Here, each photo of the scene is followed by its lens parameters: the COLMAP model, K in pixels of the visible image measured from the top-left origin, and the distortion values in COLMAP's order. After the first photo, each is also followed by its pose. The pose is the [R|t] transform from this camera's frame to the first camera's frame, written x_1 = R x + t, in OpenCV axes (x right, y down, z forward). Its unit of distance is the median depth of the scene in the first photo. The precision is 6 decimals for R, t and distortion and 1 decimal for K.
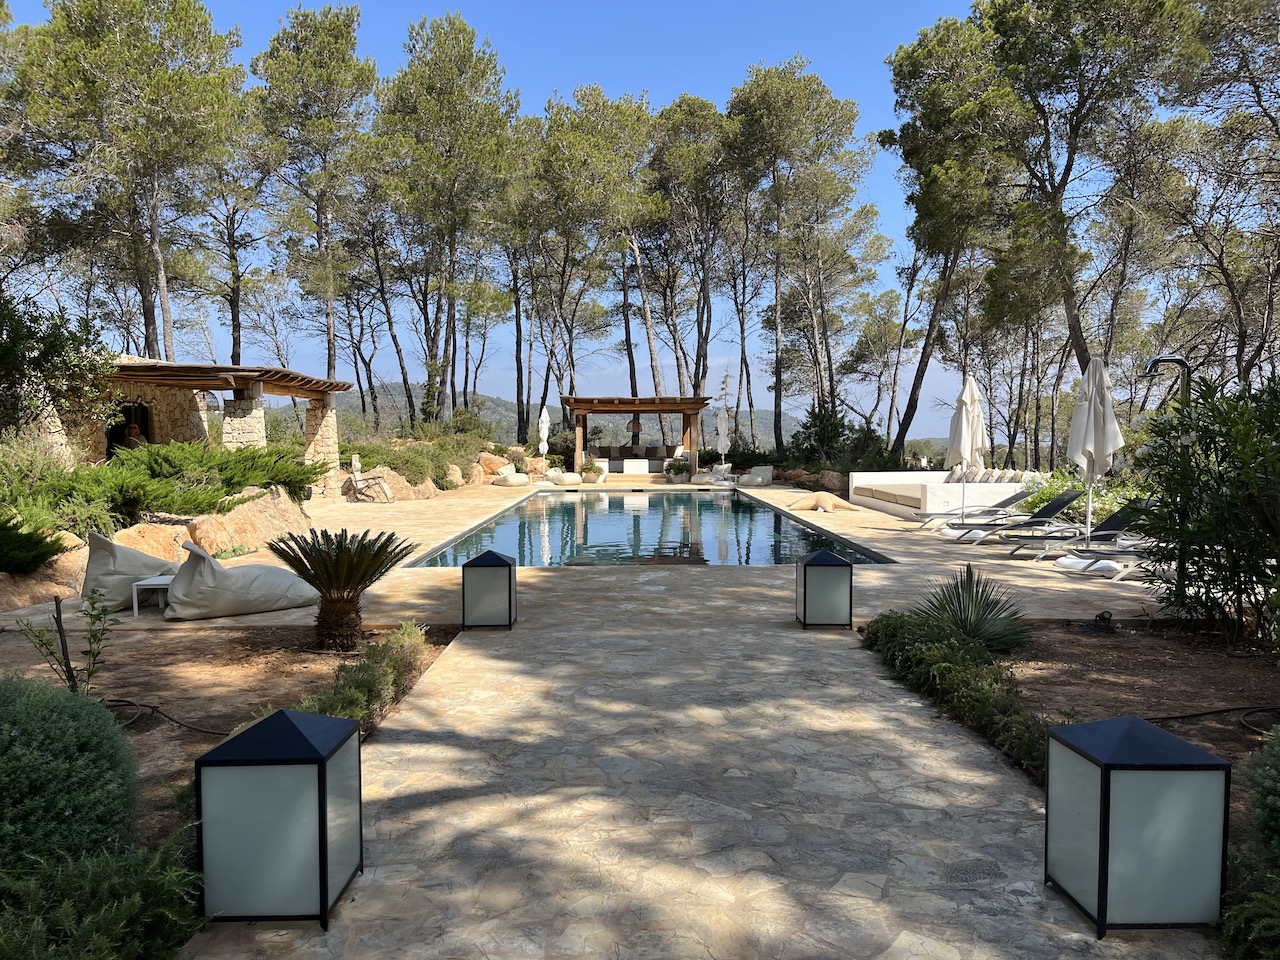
lens RADIAL K [[967.6, 0, 637.9], [0, 967.6, 481.3], [0, 0, 1]] dist [0.061491, -0.001141]
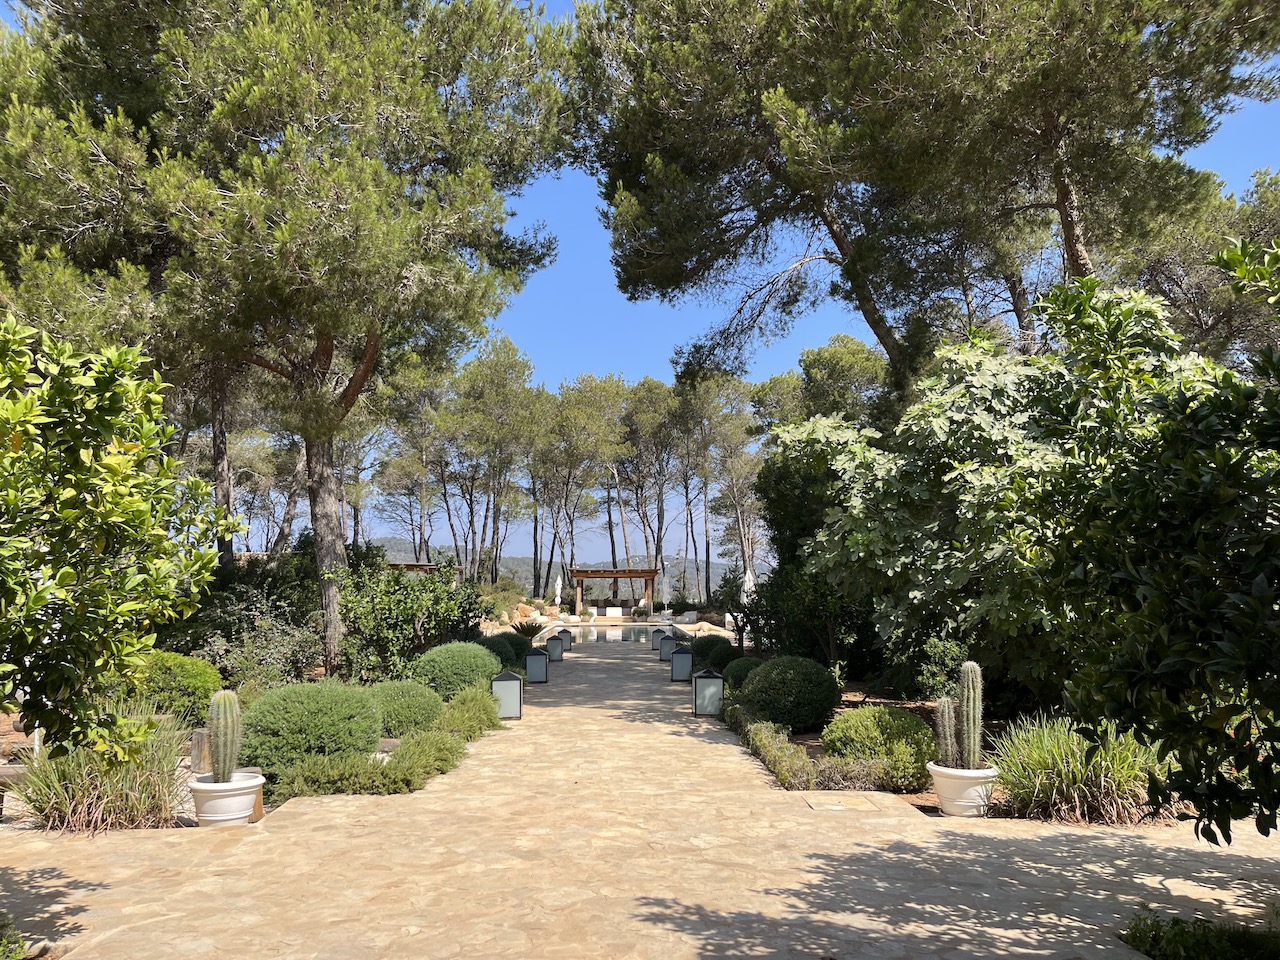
lens RADIAL K [[967.6, 0, 643.5], [0, 967.6, 486.2], [0, 0, 1]] dist [0.061491, -0.001141]
pose [[0.999847, 0.000492, 0.017505, 0.017911], [0.002160, 0.988508, -0.151153, 0.020557], [-0.017378, 0.151167, 0.988355, -0.596432]]
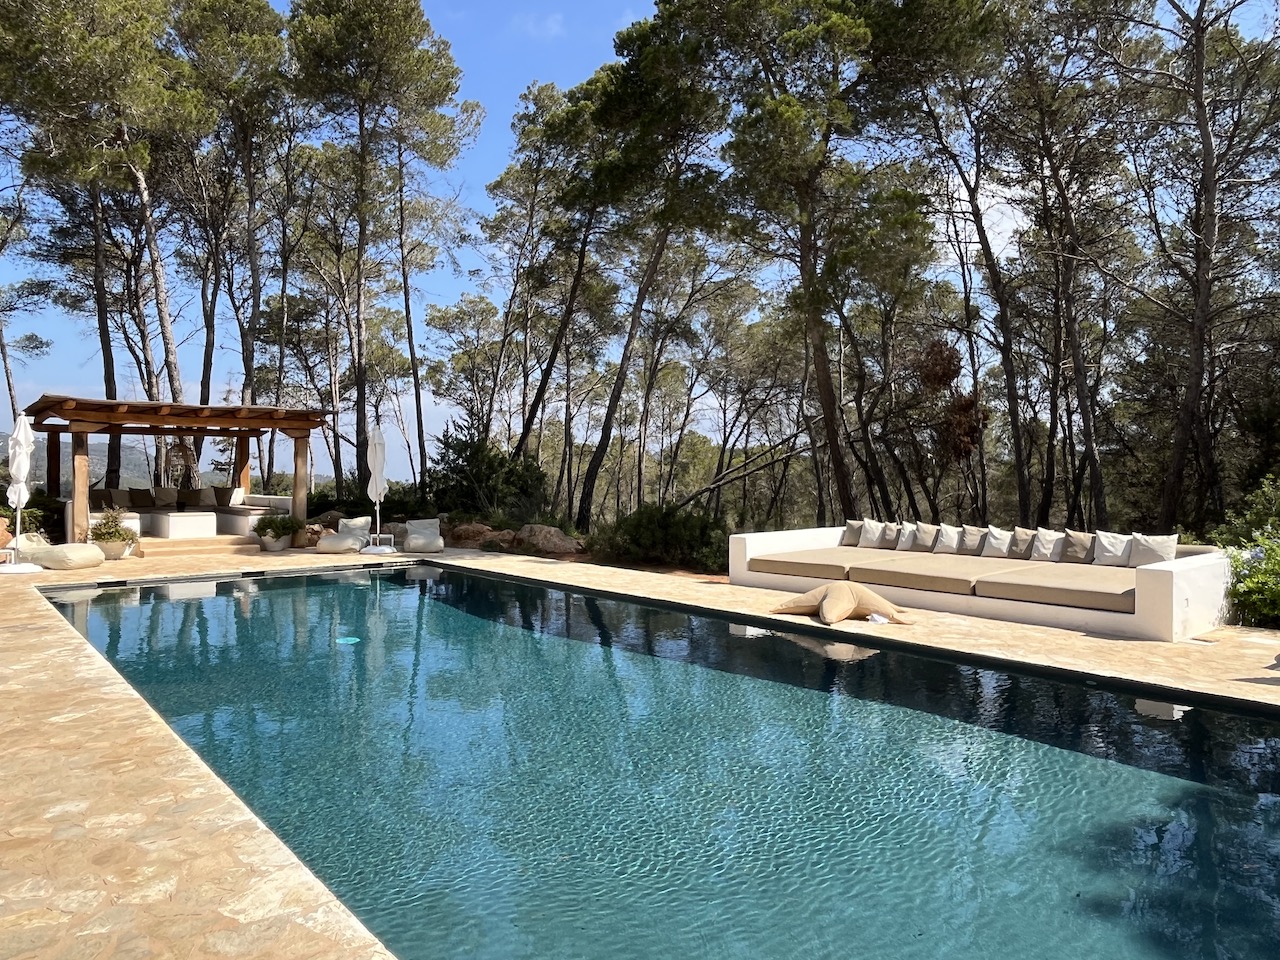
lens RADIAL K [[859.3, 0, 638.6], [0, 859.3, 475.6], [0, 0, 1]] dist [-0.007239, -0.000651]
pose [[0.778423, 0.001809, 0.627737, -0.109475], [0.025615, 0.999071, -0.034644, -0.019009], [-0.627217, 0.043047, 0.777654, 0.406565]]
